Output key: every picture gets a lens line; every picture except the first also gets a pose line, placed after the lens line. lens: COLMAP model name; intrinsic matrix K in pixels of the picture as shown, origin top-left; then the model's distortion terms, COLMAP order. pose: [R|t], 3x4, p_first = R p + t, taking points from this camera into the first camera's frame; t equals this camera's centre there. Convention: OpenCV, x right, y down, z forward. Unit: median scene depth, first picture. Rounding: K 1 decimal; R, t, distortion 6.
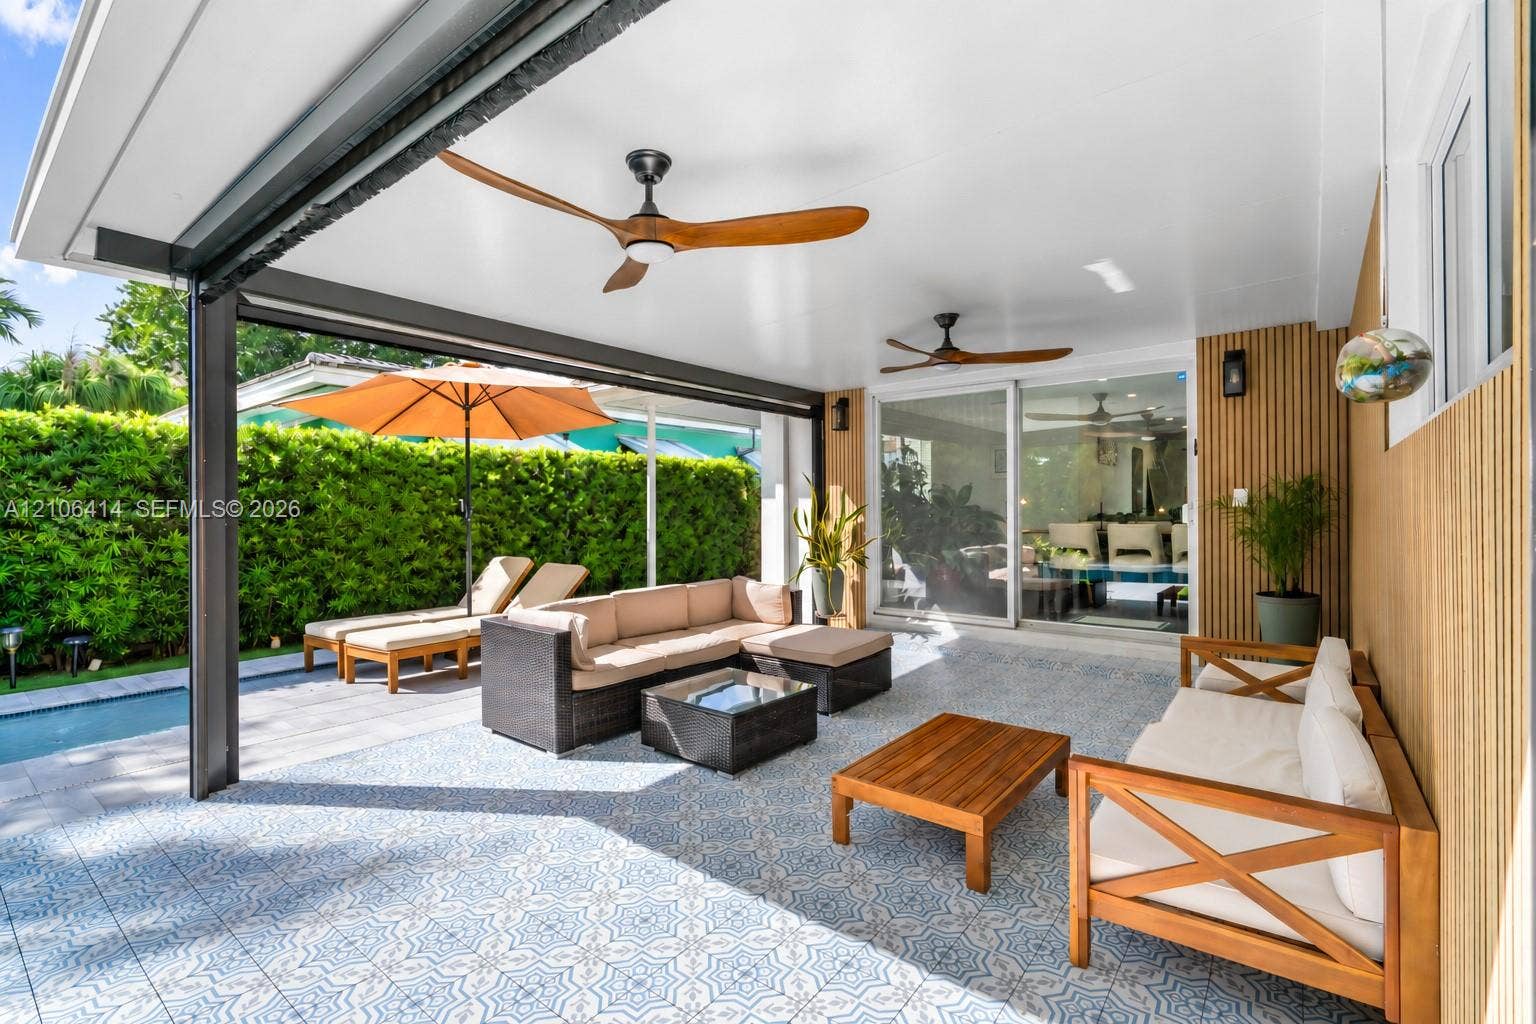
lens RADIAL K [[689.6, 0, 772.1], [0, 689.6, 507.0], [0, 0, 1]] dist [-0.002316, 0.000233]
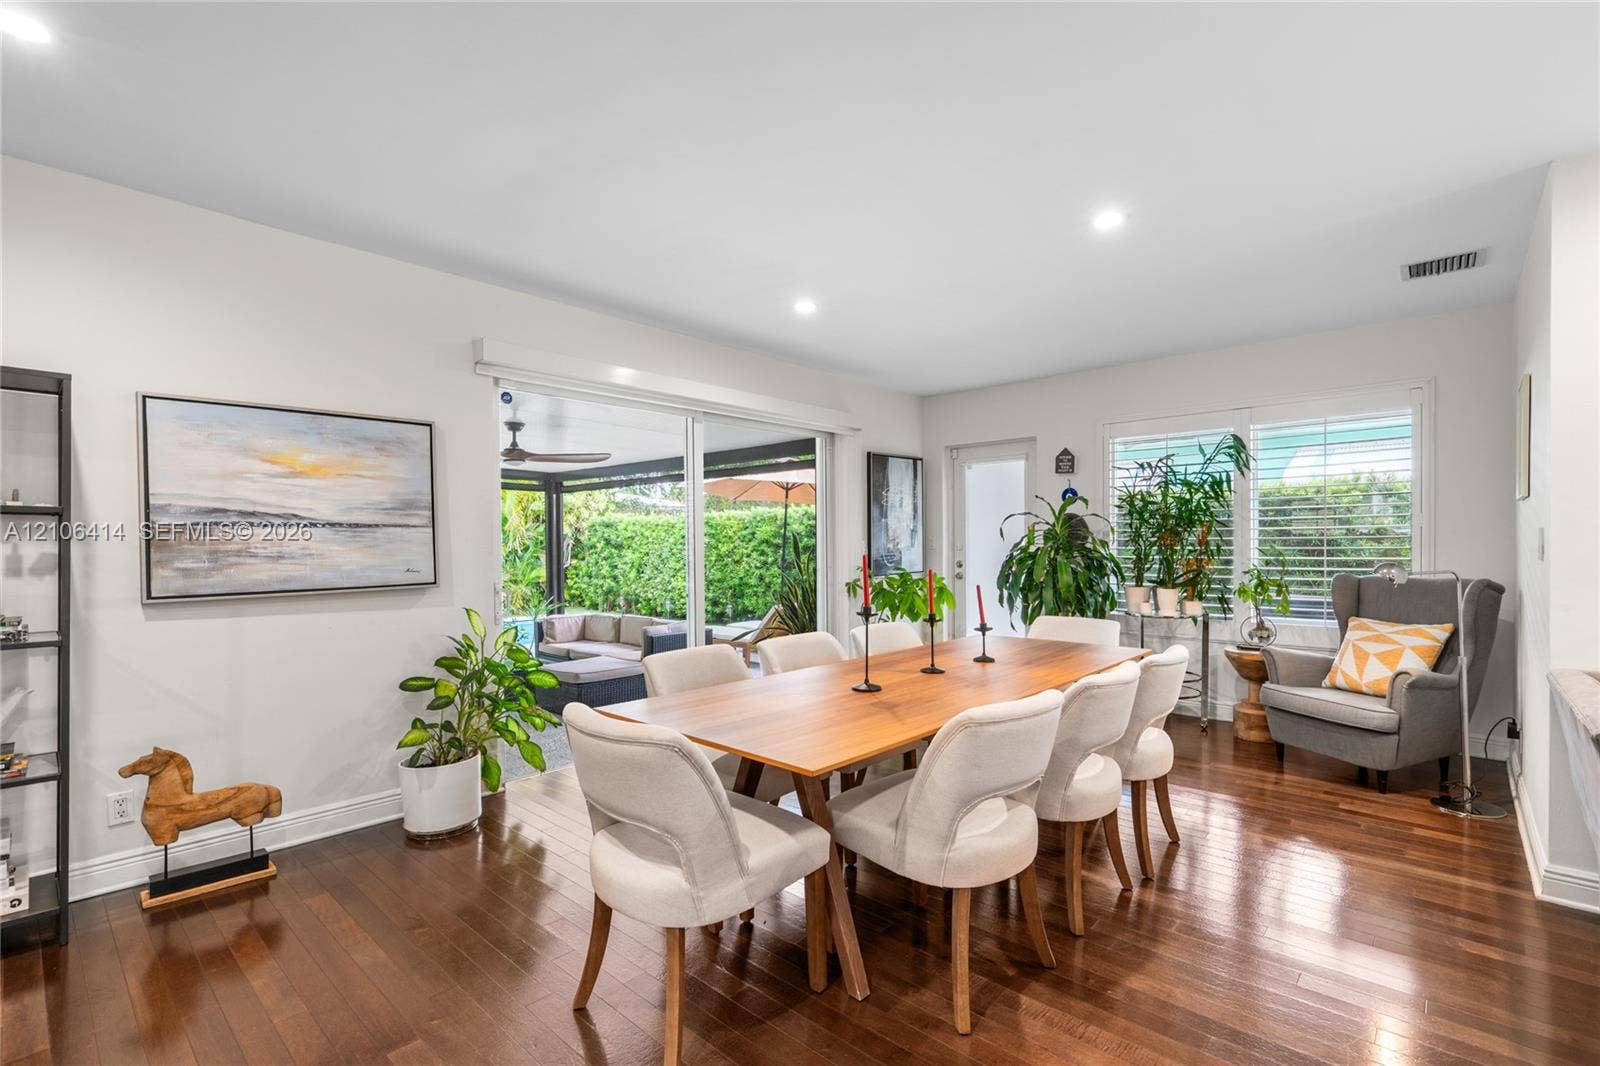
lens RADIAL K [[718.3, 0, 790.2], [0, 718.3, 541.2], [0, 0, 1]] dist [-0.002316, 0.000233]
pose [[-0.080686, -0.000364, -0.996739, 0.845704], [0.001887, 0.999998, -0.000518, -0.026553], [0.996738, -0.001923, -0.080685, 0.889682]]
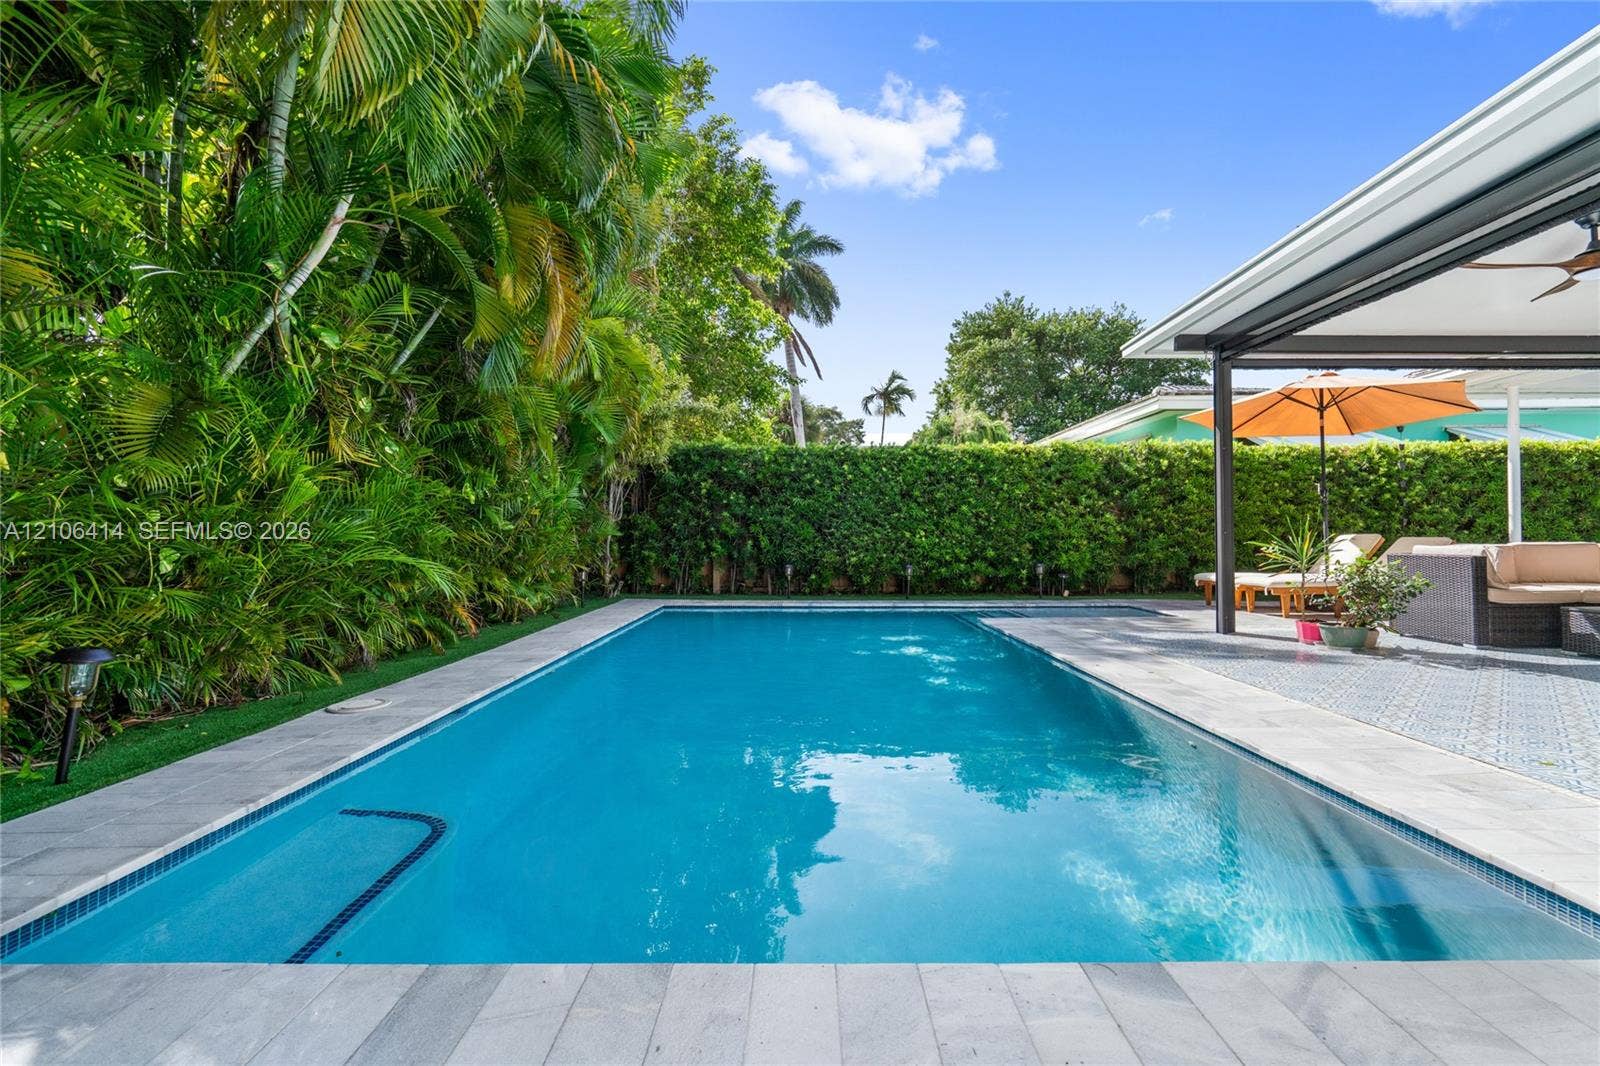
lens RADIAL K [[718.3, 0, 805.7], [0, 718.3, 526.3], [0, 0, 1]] dist [-0.002316, 0.000233]
pose [[0.618792, -0.007820, -0.785516, -0.006422], [-0.000512, 0.999946, -0.010357, 0.061724], [0.785554, 0.006811, 0.618755, -0.406874]]
